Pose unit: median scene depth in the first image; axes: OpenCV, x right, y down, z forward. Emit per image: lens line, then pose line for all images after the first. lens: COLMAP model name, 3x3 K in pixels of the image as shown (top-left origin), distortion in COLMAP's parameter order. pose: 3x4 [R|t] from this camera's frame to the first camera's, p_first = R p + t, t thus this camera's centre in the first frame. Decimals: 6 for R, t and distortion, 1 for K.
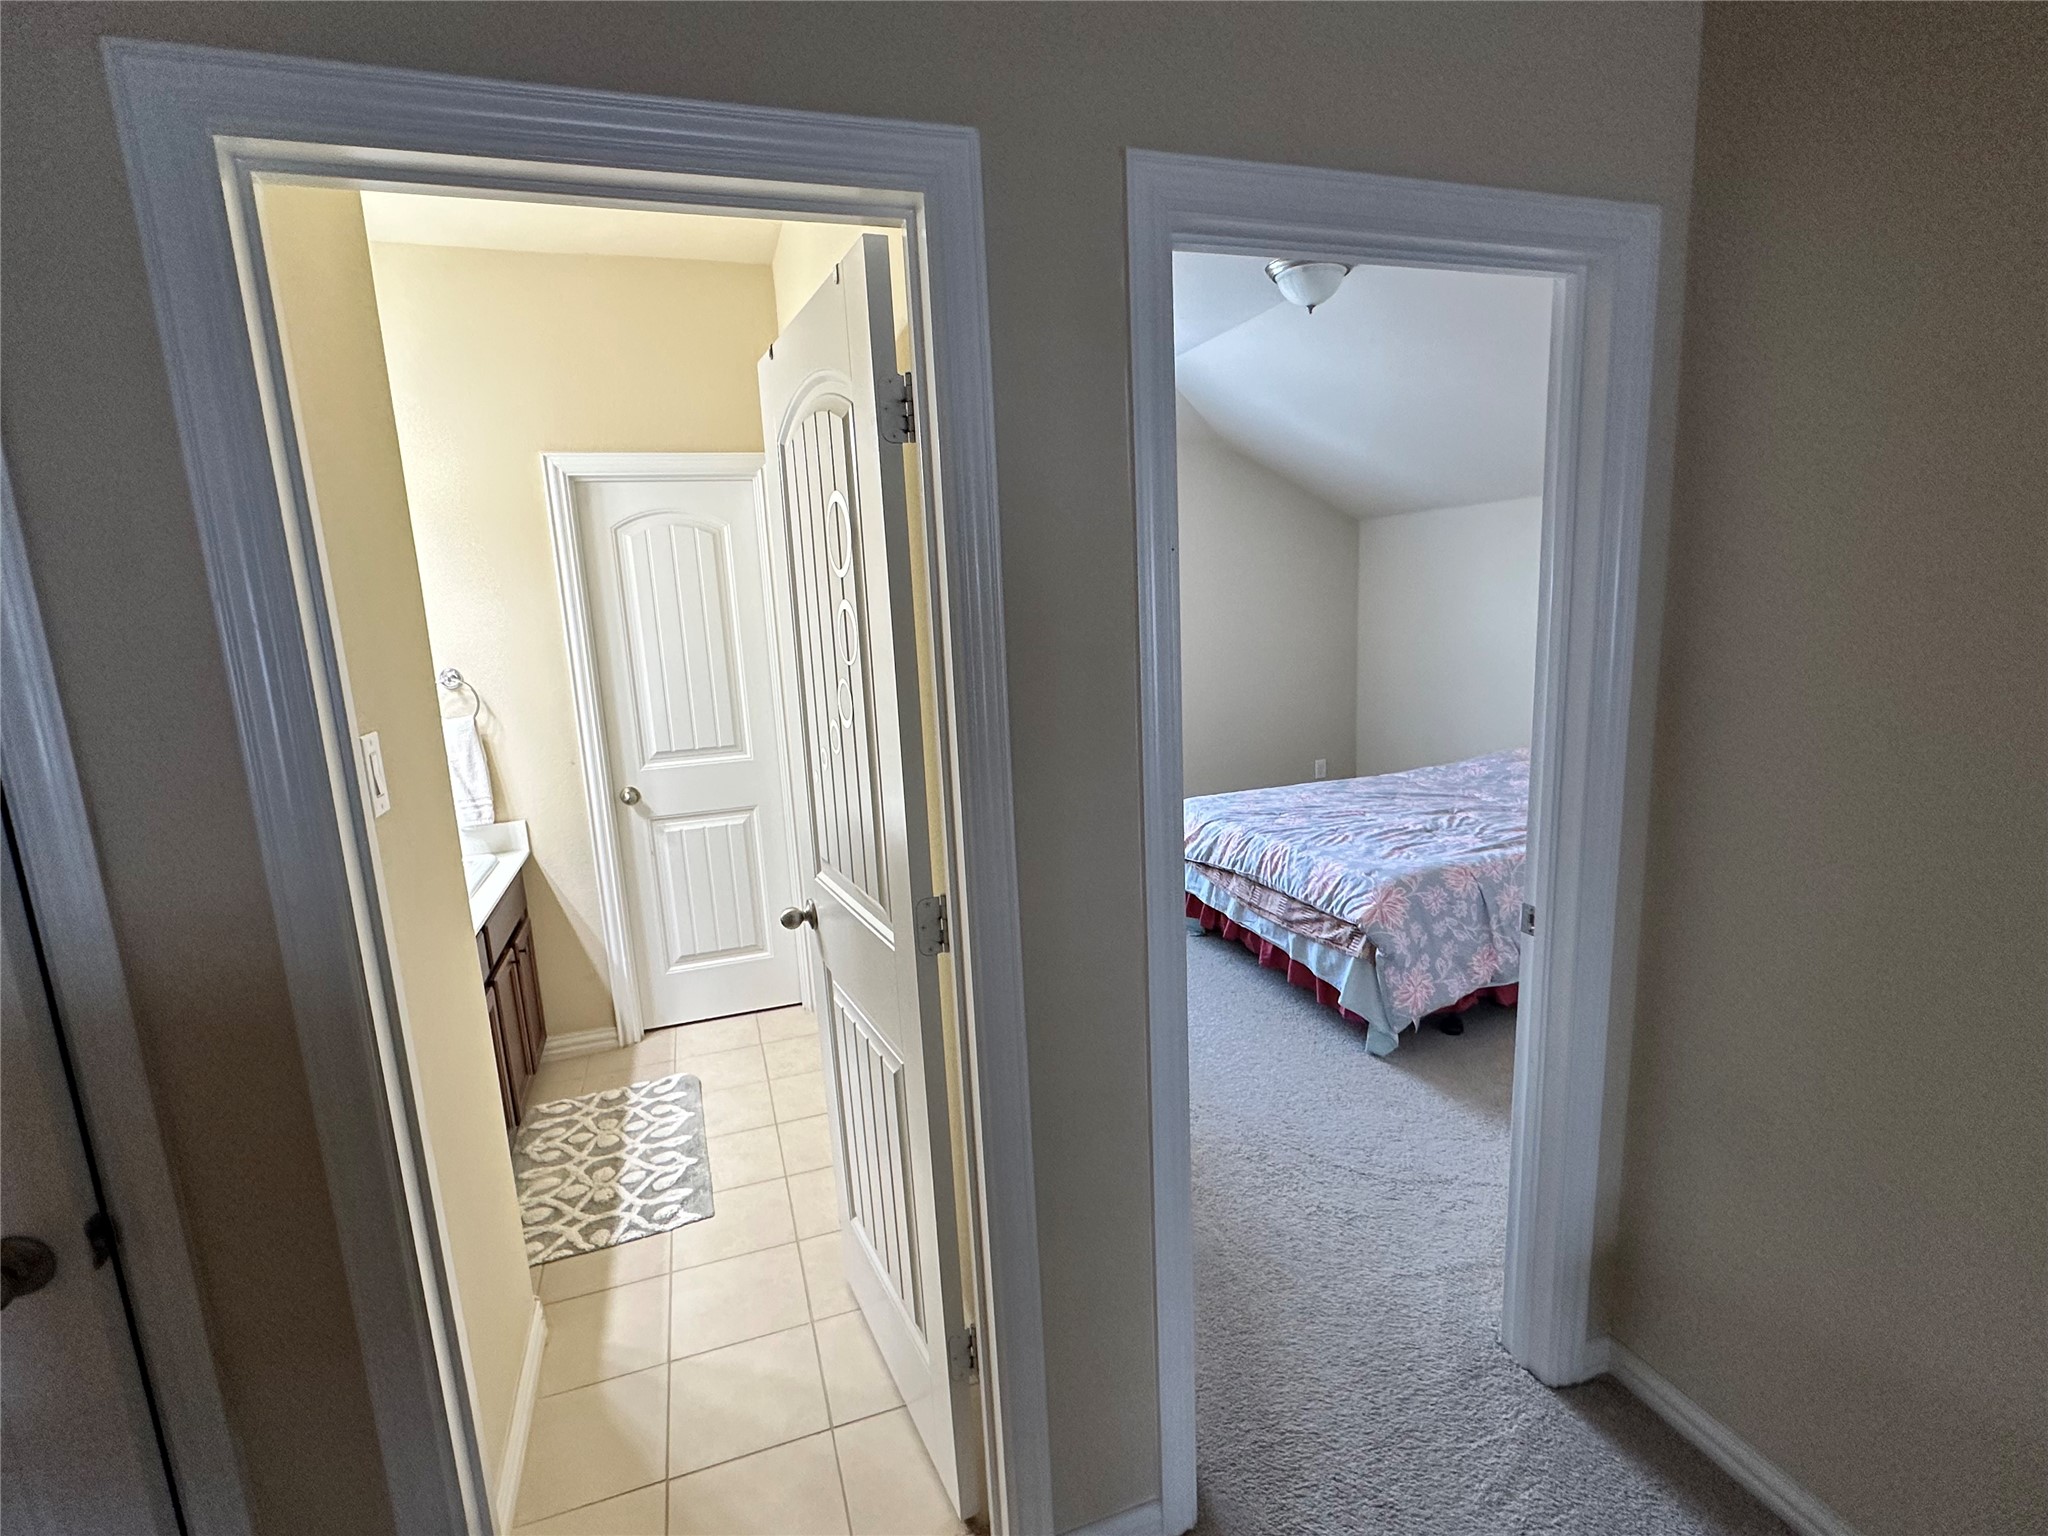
lens RADIAL K [[957.2, 0, 1024.0], [0, 957.2, 768.0], [0, 0, 1]] dist [-0.002786, -0.000164]
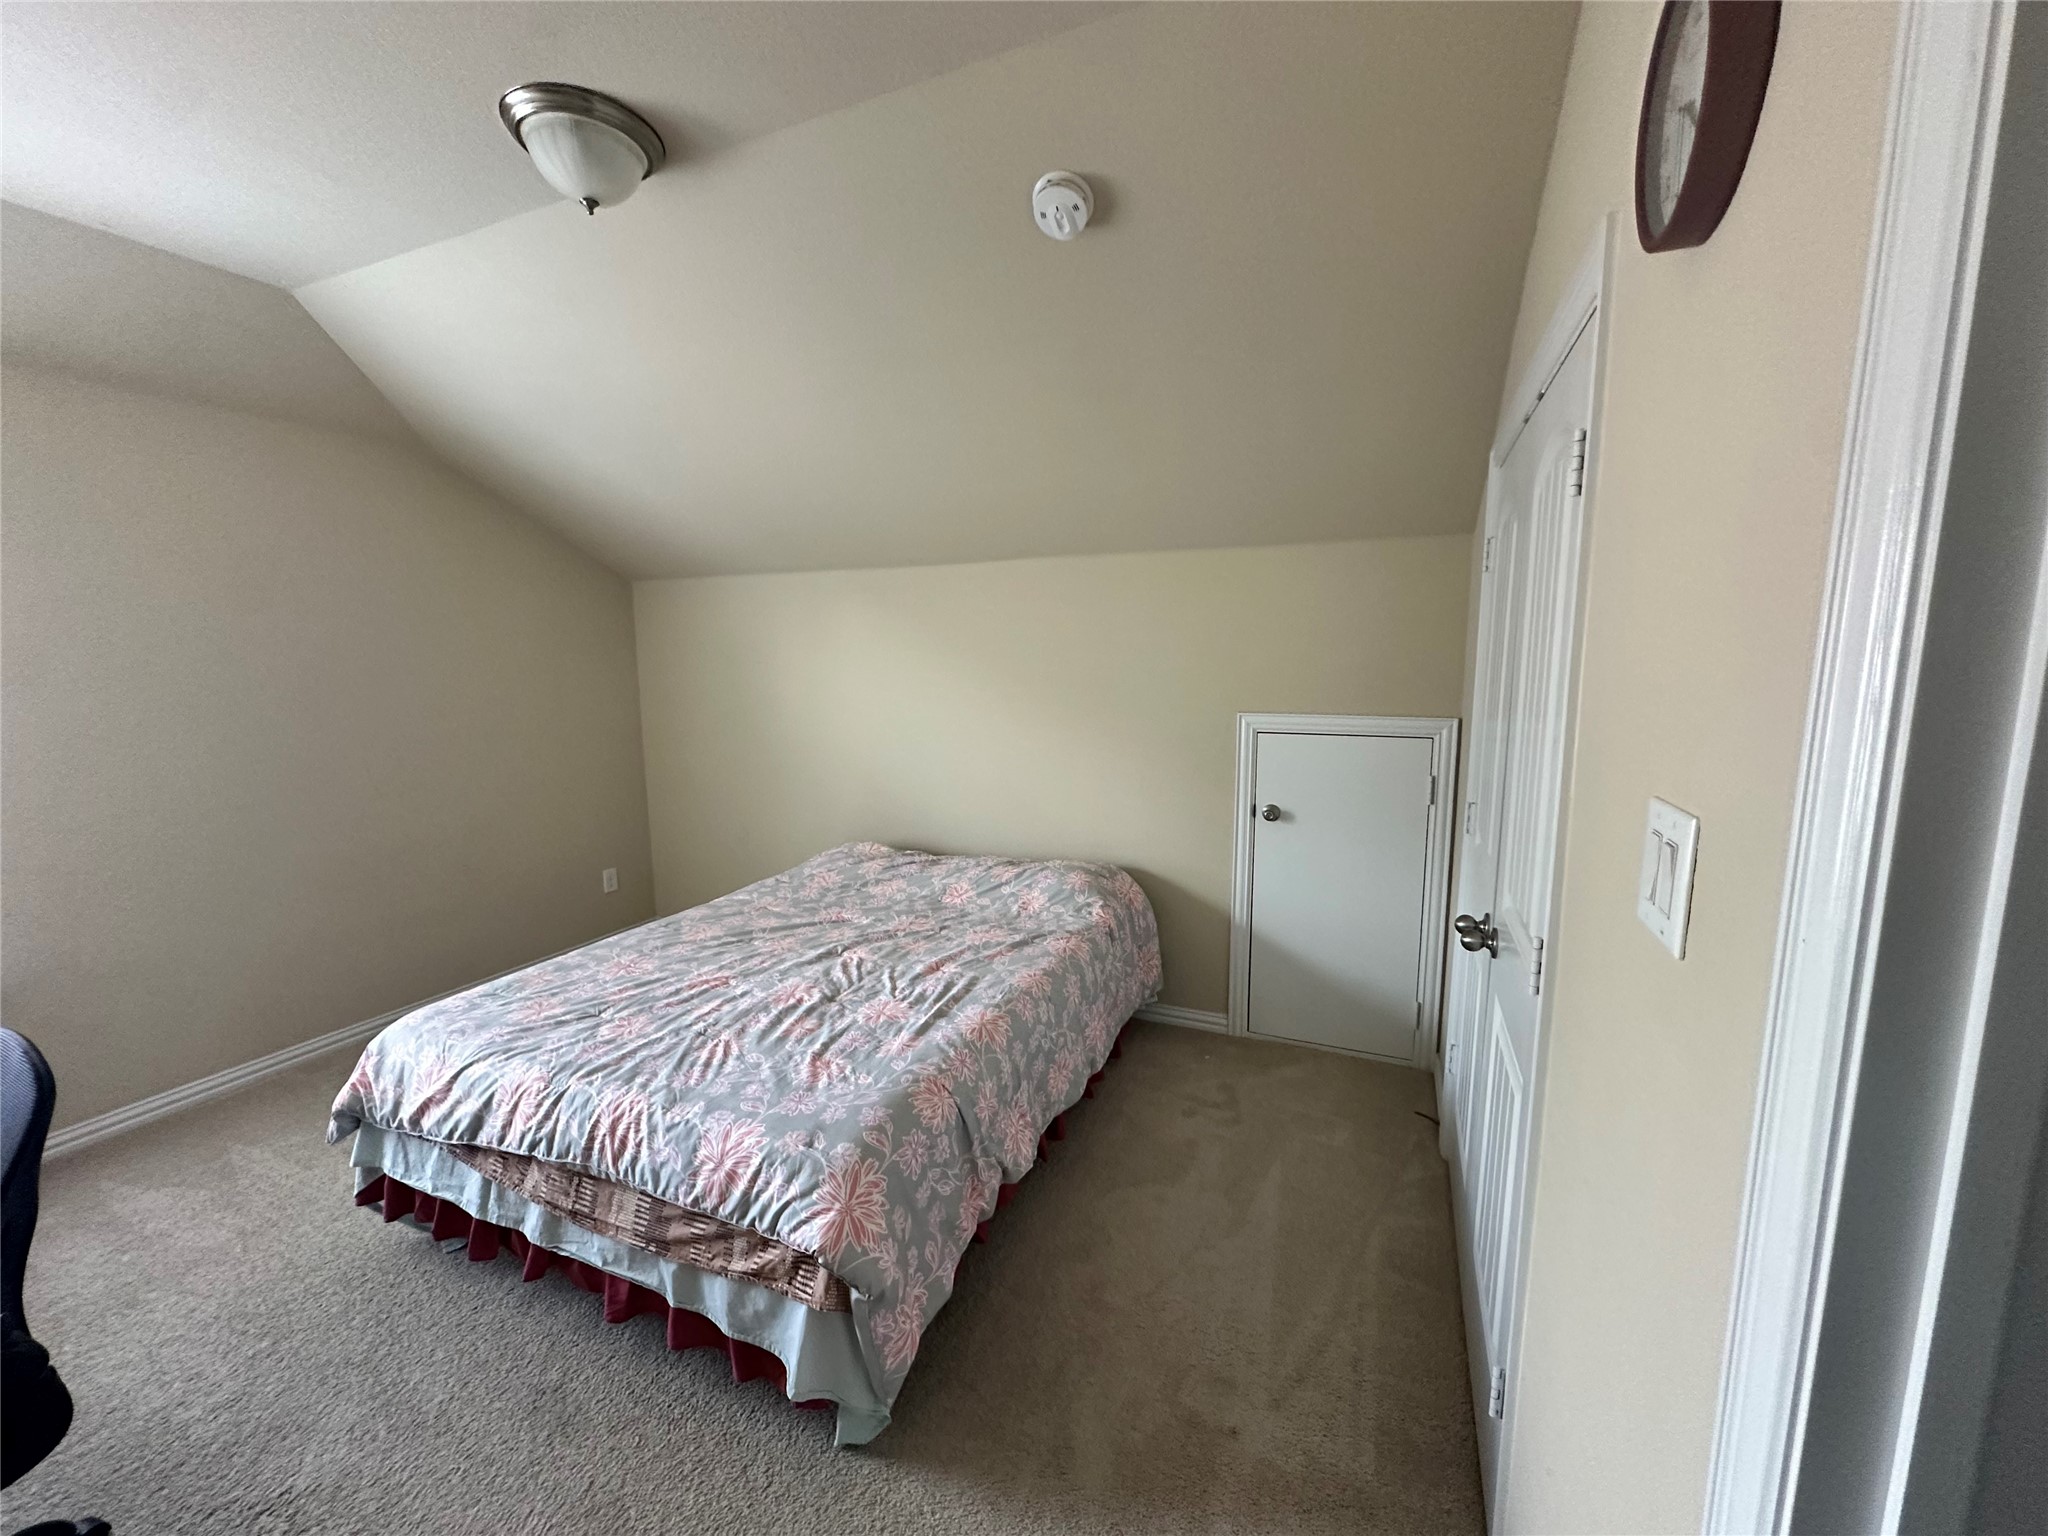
lens RADIAL K [[818.4, 0, 1024.0], [0, 818.4, 768.0], [0, 0, 1]] dist [0.000374, 0.000073]
pose [[0.678890, -0.062289, 0.731593, 0.084363], [0.104709, 0.994424, -0.012499, -0.090271], [-0.726735, 0.085089, 0.681627, 0.483304]]
